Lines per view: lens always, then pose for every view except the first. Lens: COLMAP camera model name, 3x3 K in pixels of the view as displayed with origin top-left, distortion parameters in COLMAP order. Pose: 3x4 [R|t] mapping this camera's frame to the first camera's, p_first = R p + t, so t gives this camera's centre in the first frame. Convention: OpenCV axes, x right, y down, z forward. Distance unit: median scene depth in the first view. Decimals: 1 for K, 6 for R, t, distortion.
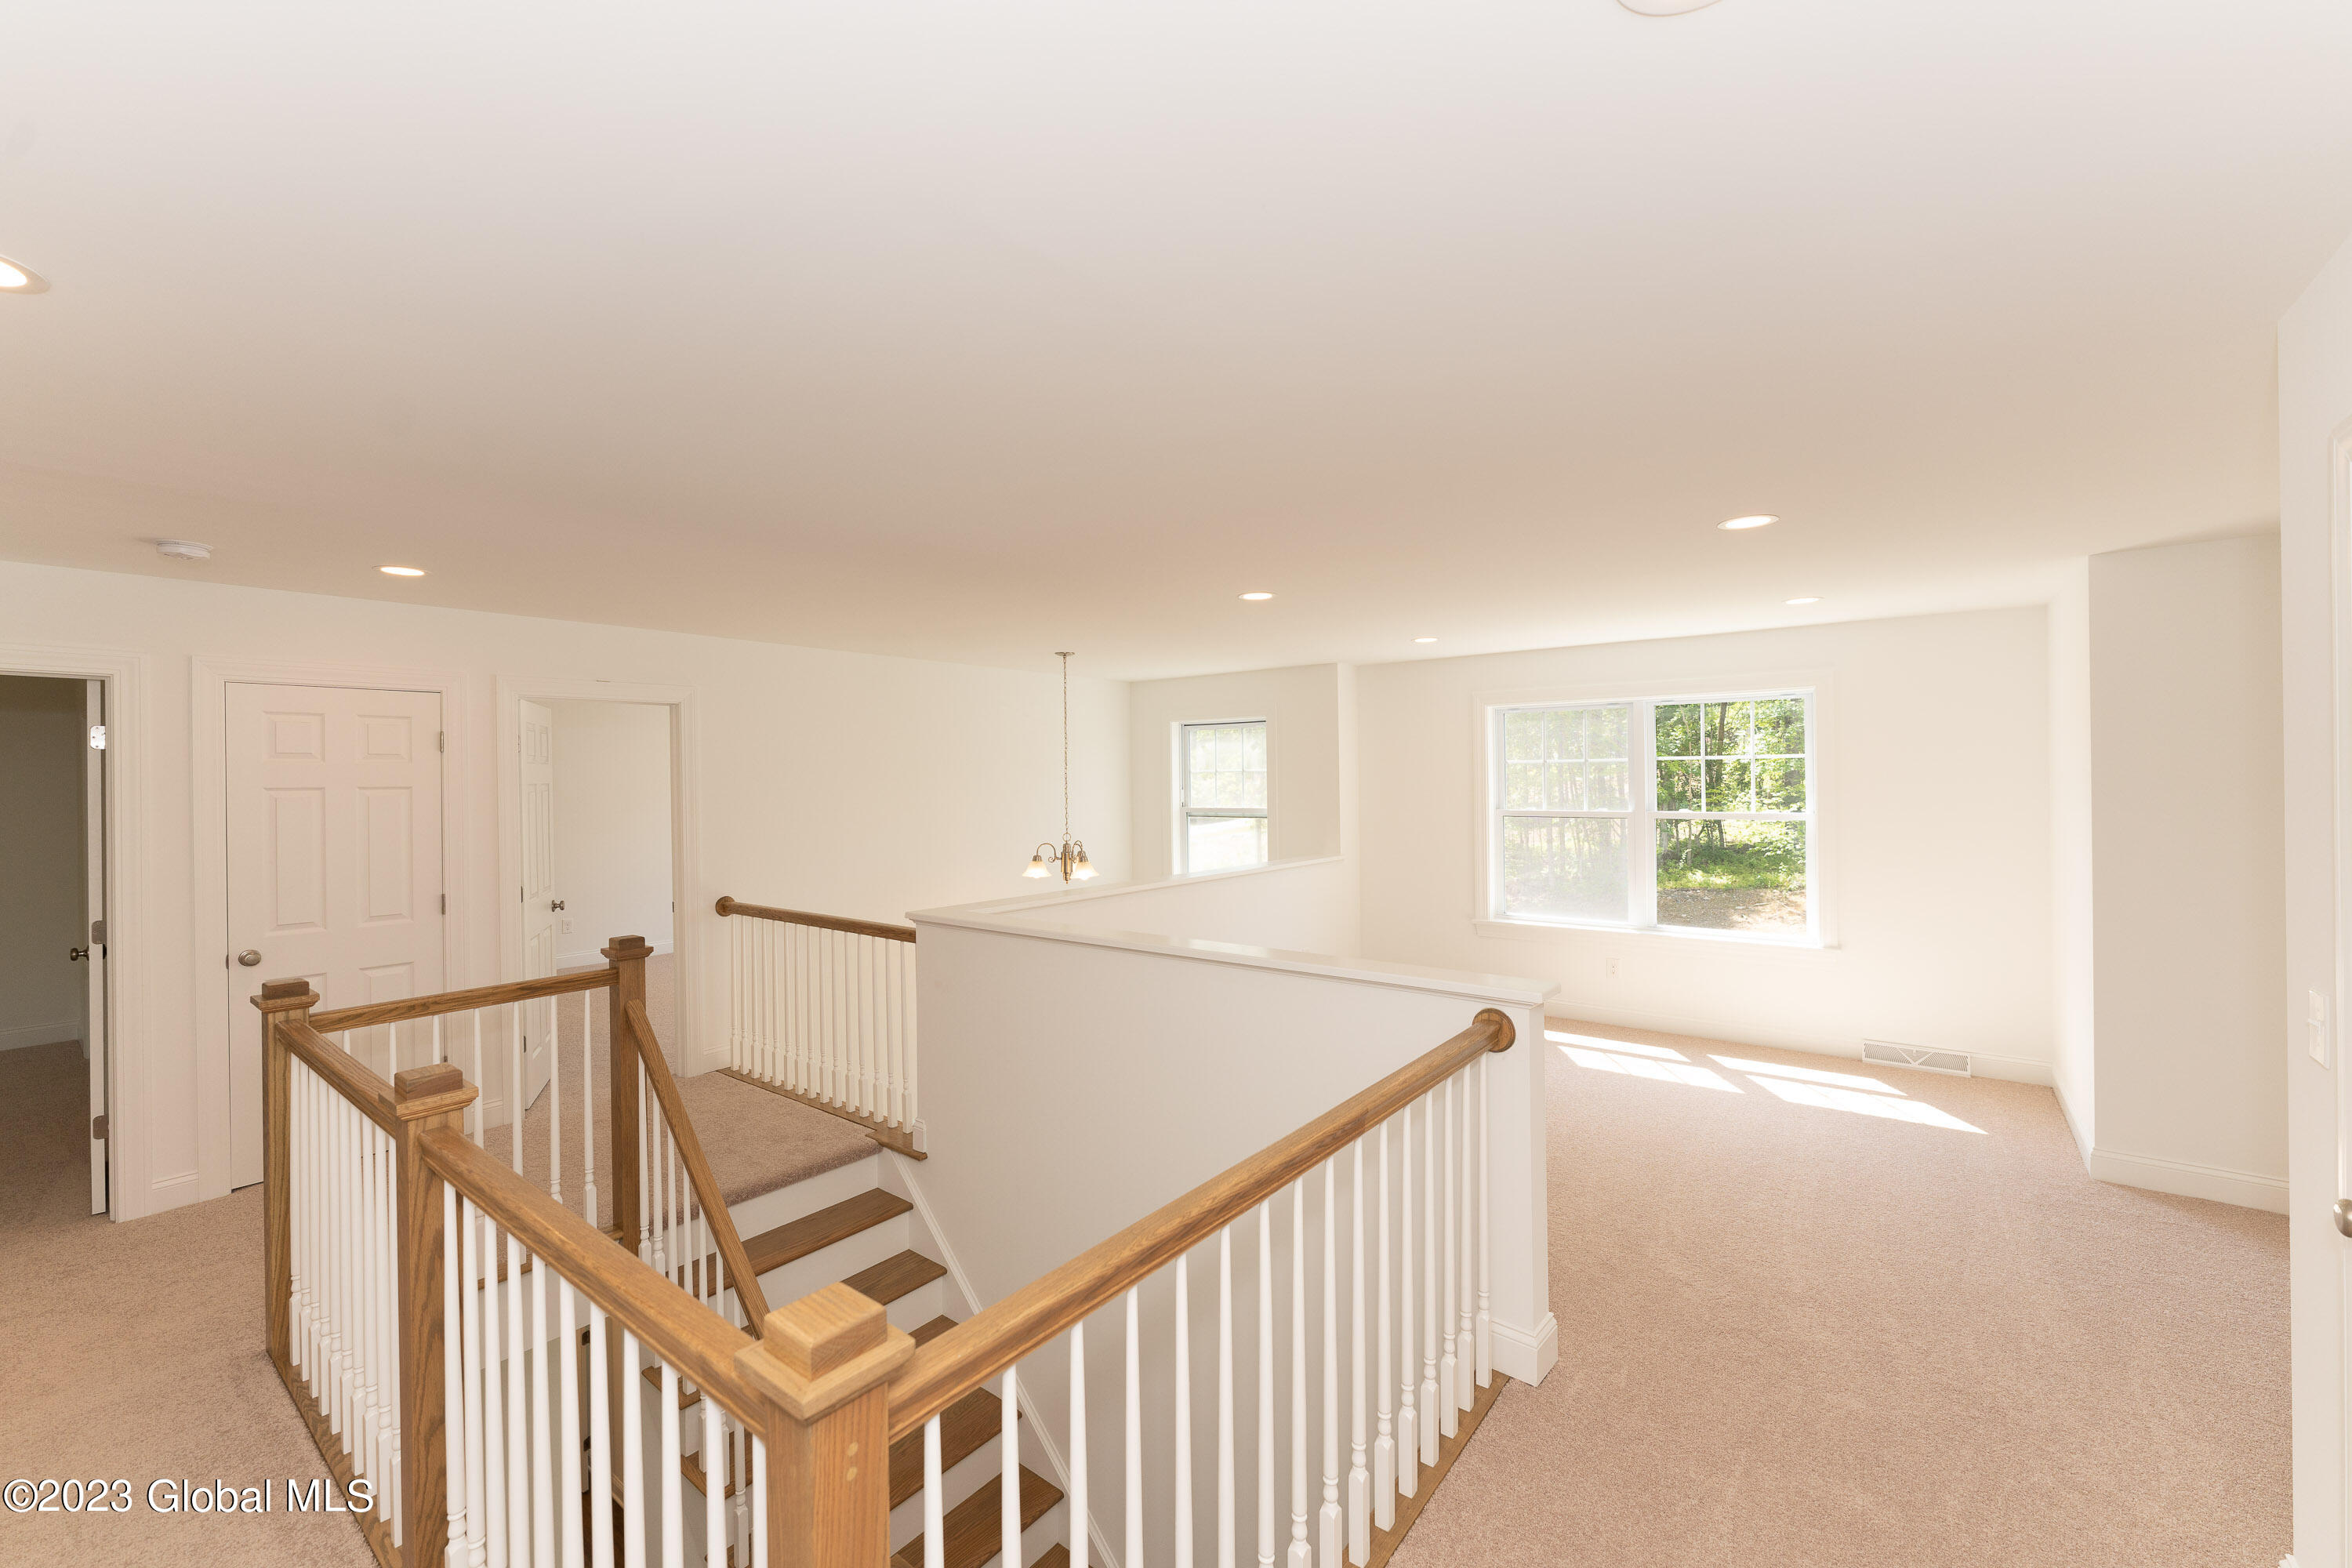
lens RADIAL K [[935.3, 0, 1185.3], [0, 935.3, 782.1], [0, 0, 1]] dist [0.000544, 0.000322]
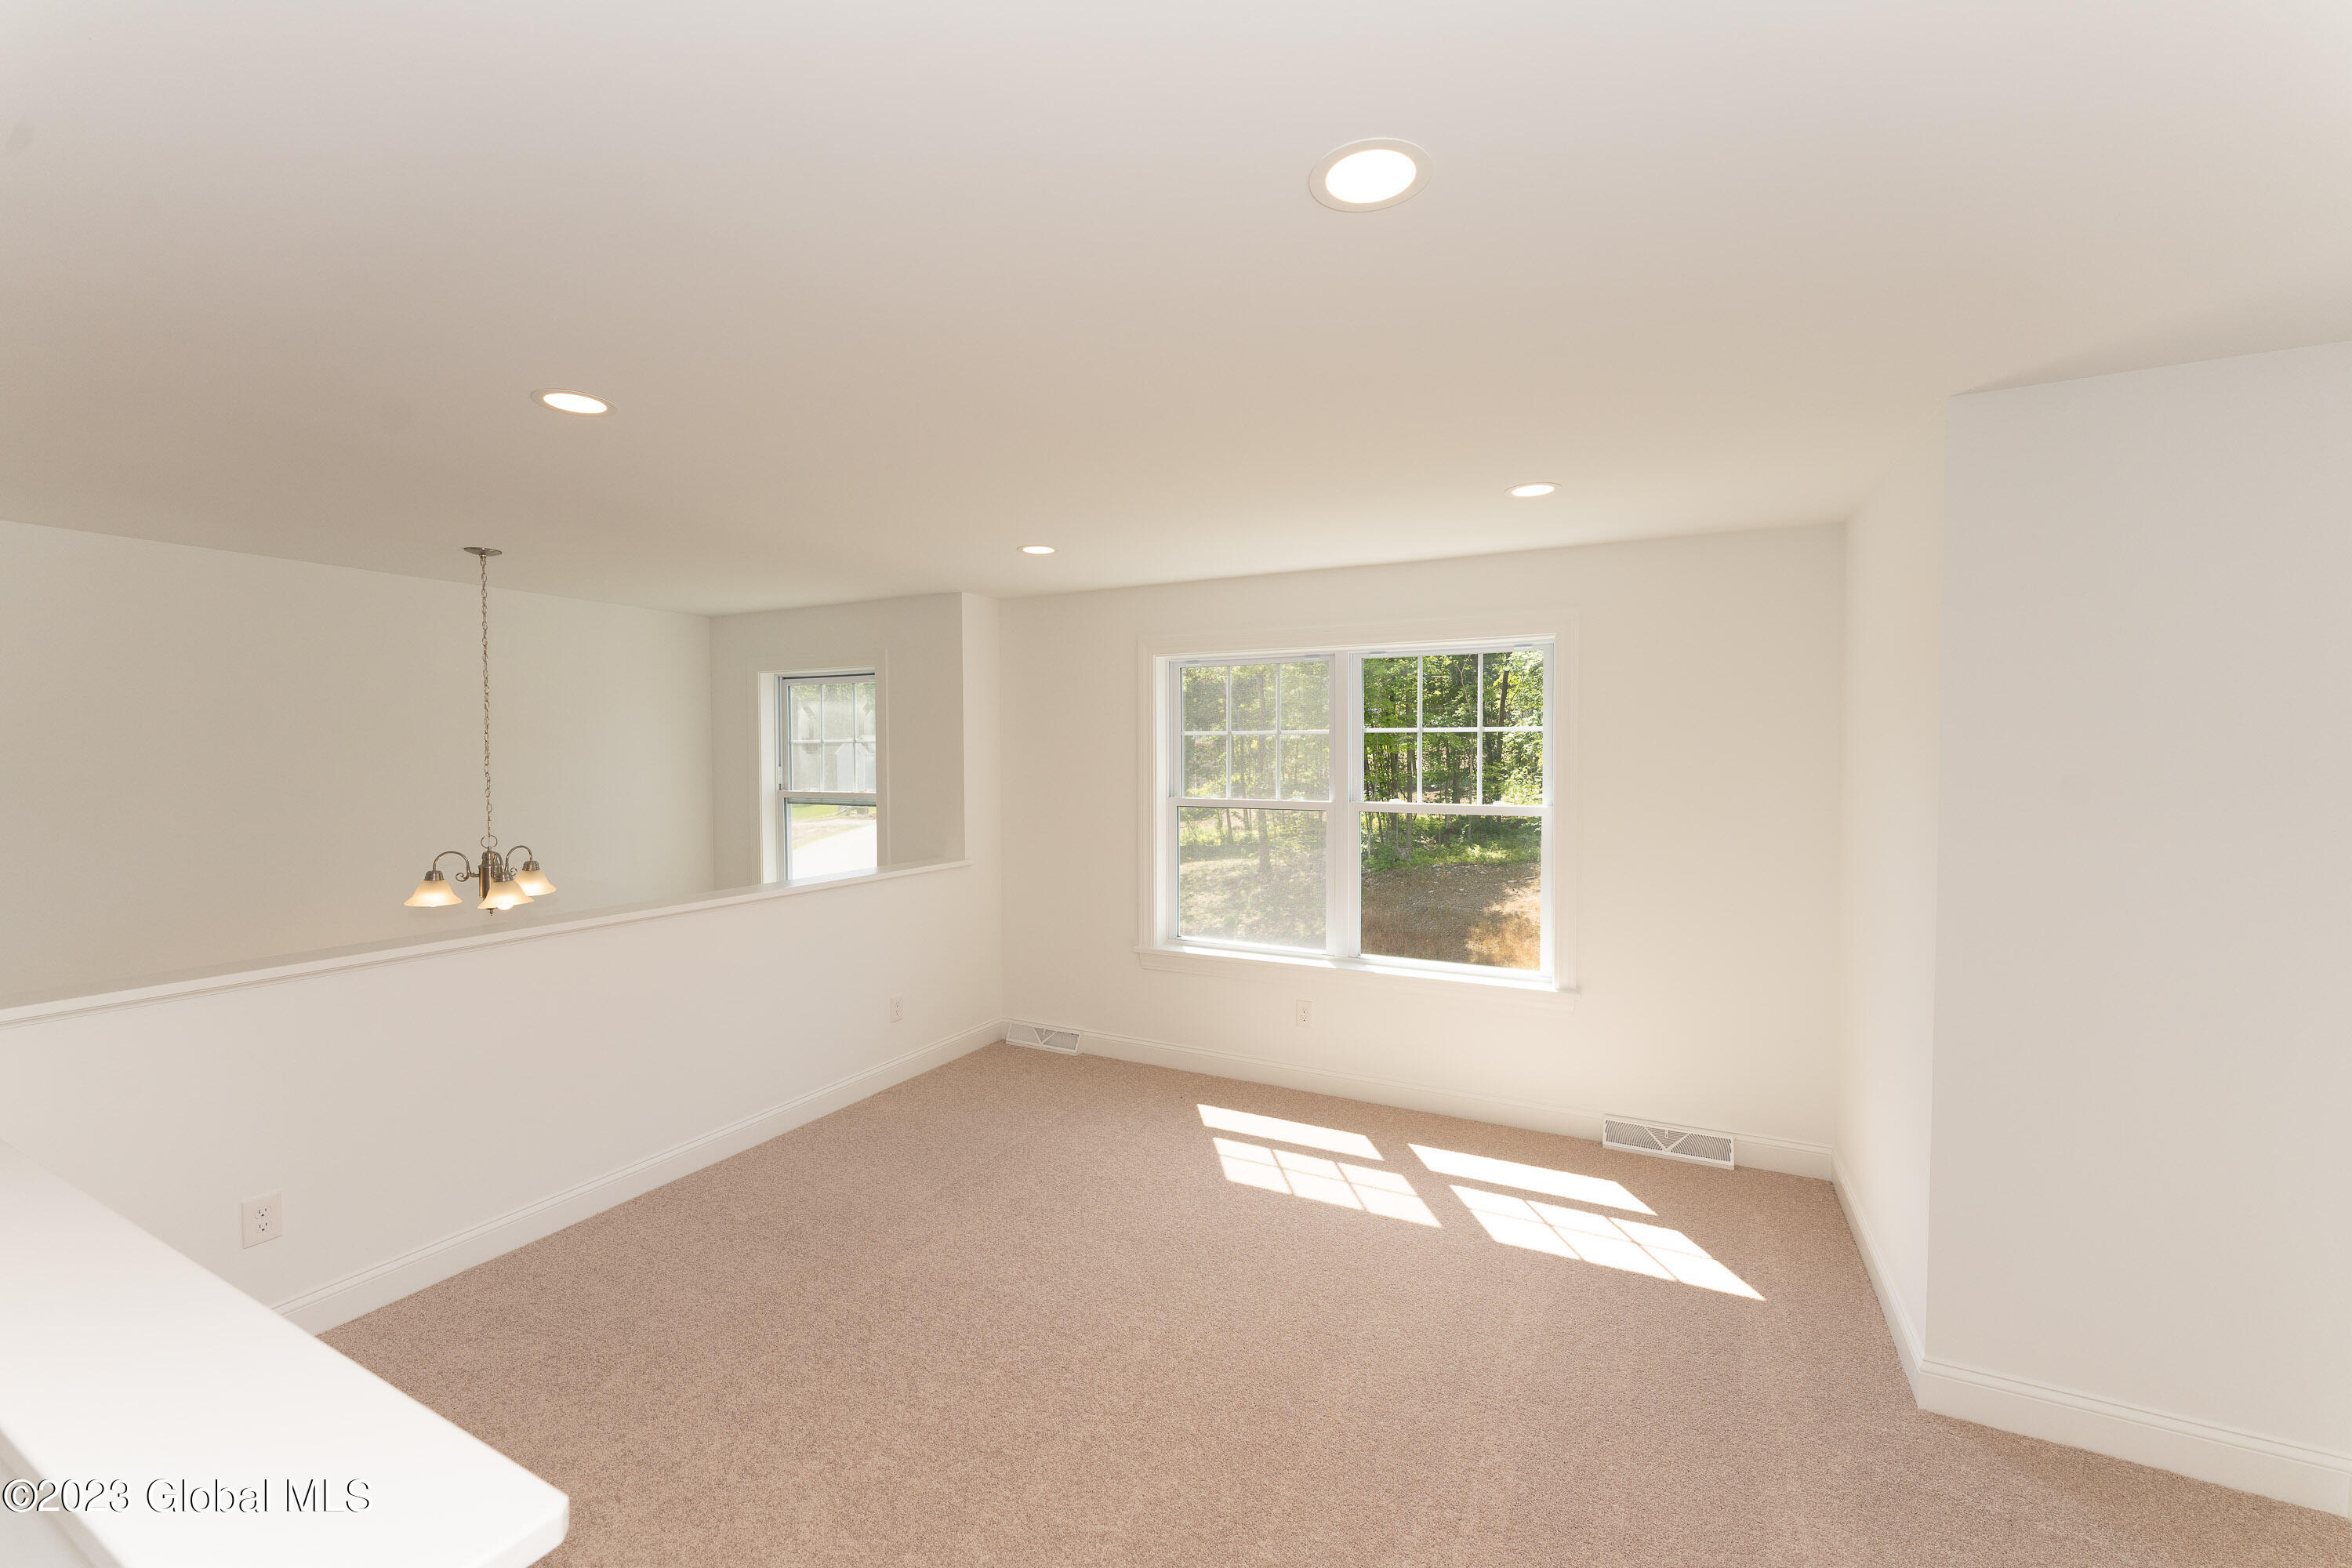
lens RADIAL K [[935.3, 0, 1178.9], [0, 935.3, 787.1], [0, 0, 1]] dist [0.000544, 0.000322]
pose [[0.983044, 0.002663, 0.183351, 0.216351], [-0.008853, 0.999418, 0.032952, -0.003273], [-0.183157, -0.034017, 0.982495, 0.288598]]
